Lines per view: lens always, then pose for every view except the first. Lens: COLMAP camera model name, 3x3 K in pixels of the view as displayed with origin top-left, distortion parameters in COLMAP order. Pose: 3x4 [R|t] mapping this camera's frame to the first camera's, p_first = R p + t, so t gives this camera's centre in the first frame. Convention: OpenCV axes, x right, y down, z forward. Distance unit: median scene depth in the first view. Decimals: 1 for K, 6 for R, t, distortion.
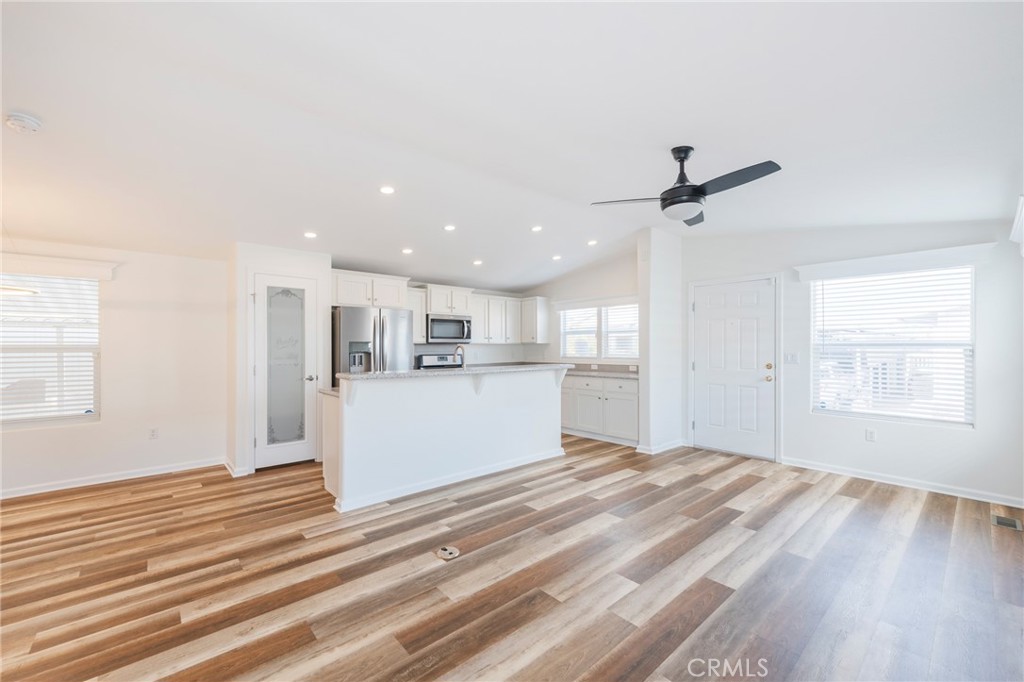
lens RADIAL K [[415.3, 0, 509.2], [0, 415.3, 348.0], [0, 0, 1]] dist [-0.000150, -0.000010]
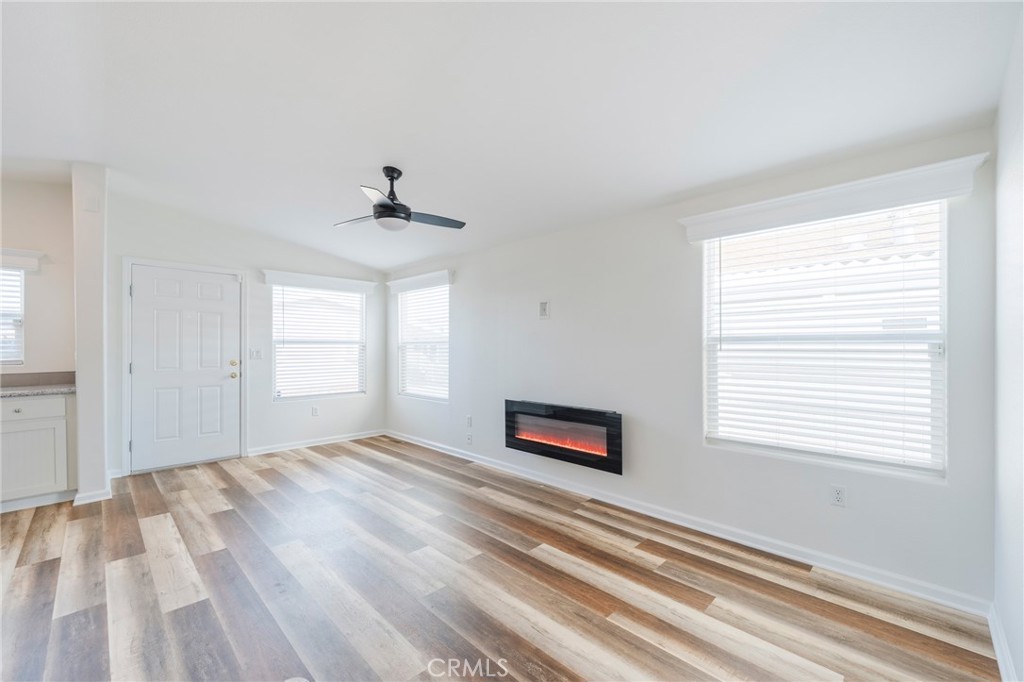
lens RADIAL K [[419.3, 0, 509.7], [0, 419.3, 344.8], [0, 0, 1]] dist [0.000352, -0.000047]
pose [[-0.065100, 0.004562, 0.997868, -0.505948], [0.003227, 0.999985, -0.004361, 0.009074], [-0.997873, 0.002936, -0.065114, 0.494064]]
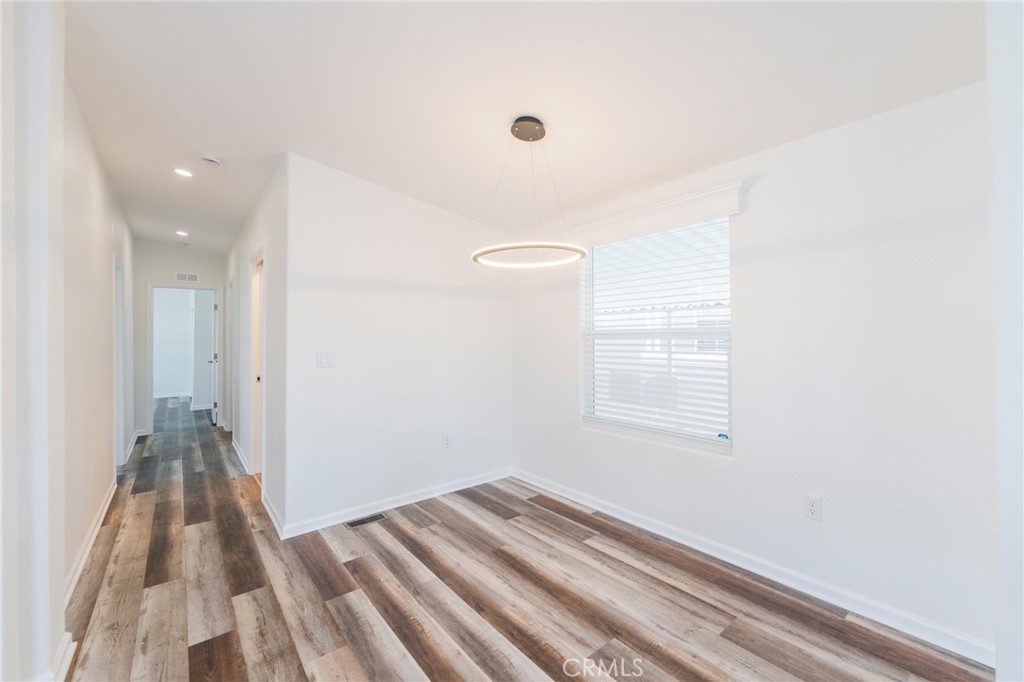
lens RADIAL K [[423.6, 0, 523.0], [0, 423.6, 326.0], [0, 0, 1]] dist [-0.001330, -0.000121]
pose [[-0.041140, -0.014824, -0.999043, -0.384533], [0.013440, 0.999791, -0.015389, -0.004144], [0.999063, -0.014060, -0.040932, 0.762961]]
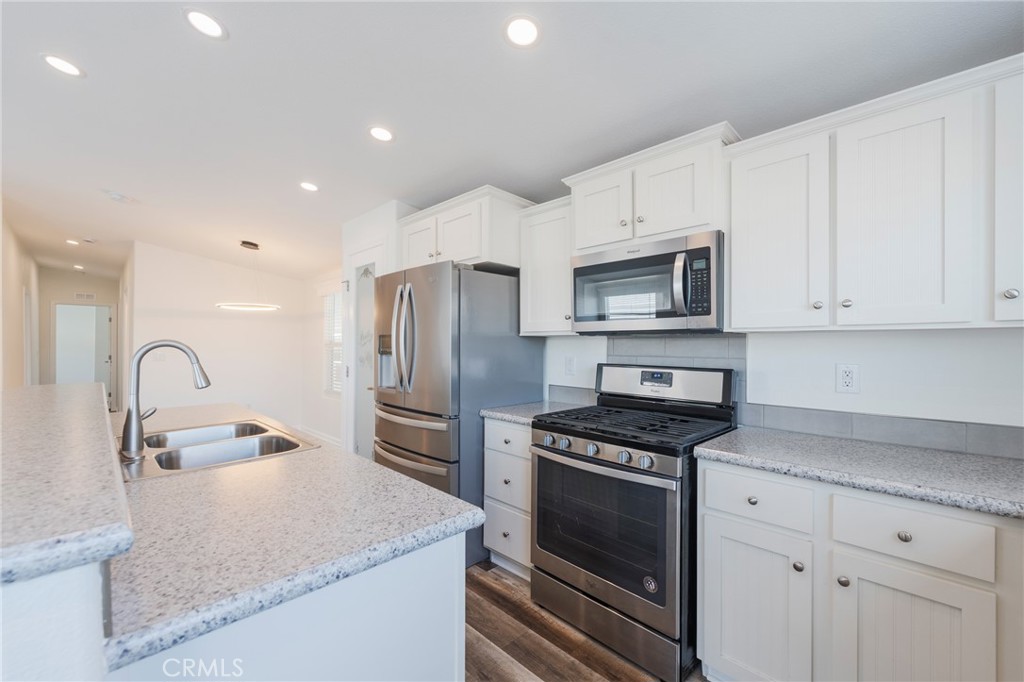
lens RADIAL K [[412.6, 0, 513.8], [0, 412.6, 344.7], [0, 0, 1]] dist [-0.000678, 0.000061]
pose [[0.070549, 0.004925, -0.997496, 0.285035], [-0.001416, 0.999987, 0.004837, -0.005254], [0.997507, 0.001071, 0.070555, 1.432108]]
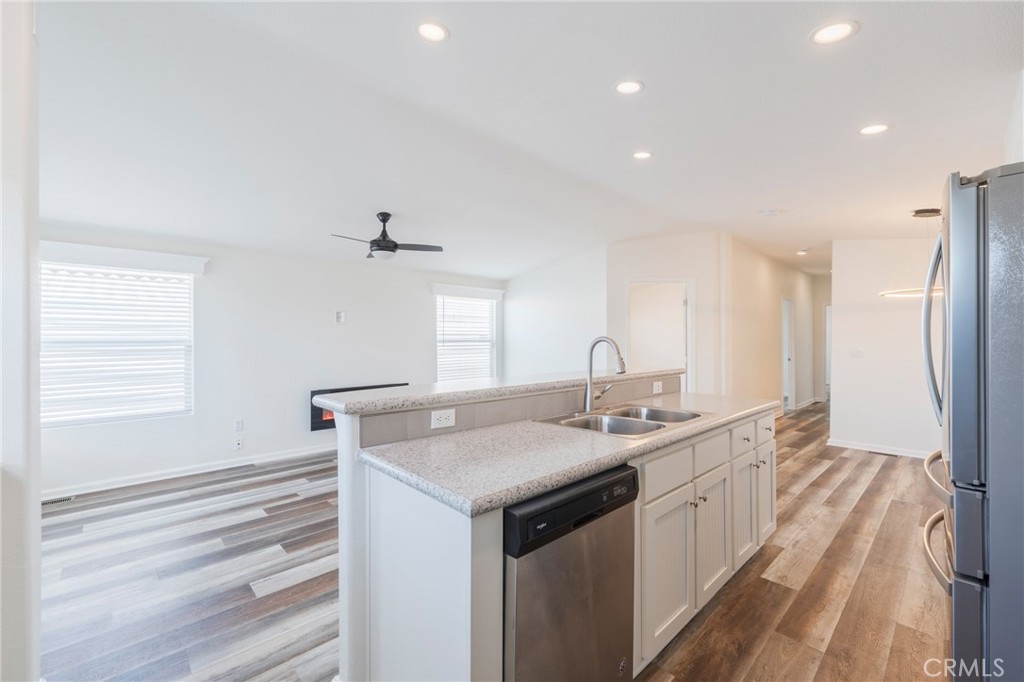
lens RADIAL K [[419.3, 0, 492.0], [0, 419.3, 334.8], [0, 0, 1]] dist [-0.001174, -0.000047]
pose [[-0.999919, 0.006052, -0.011210, 0.022338], [0.006214, 0.999876, -0.014488, -0.003313], [0.011121, -0.014557, -0.999832, 1.691102]]
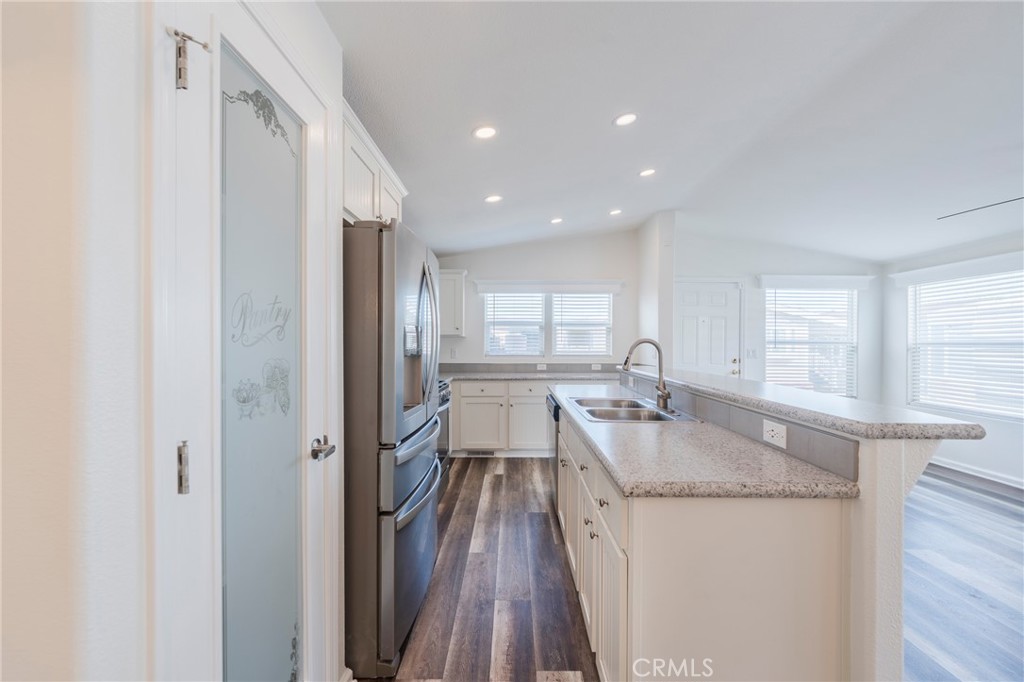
lens RADIAL K [[413.4, 0, 512.0], [0, 413.4, 341.0], [0, 0, 1]] dist [-0.000561, 0.000132]
pose [[0.659818, 0.008625, 0.751376, -0.730023], [-0.005818, 0.999963, -0.006369, 0.001013], [-0.751403, -0.000169, 0.659844, 0.869220]]
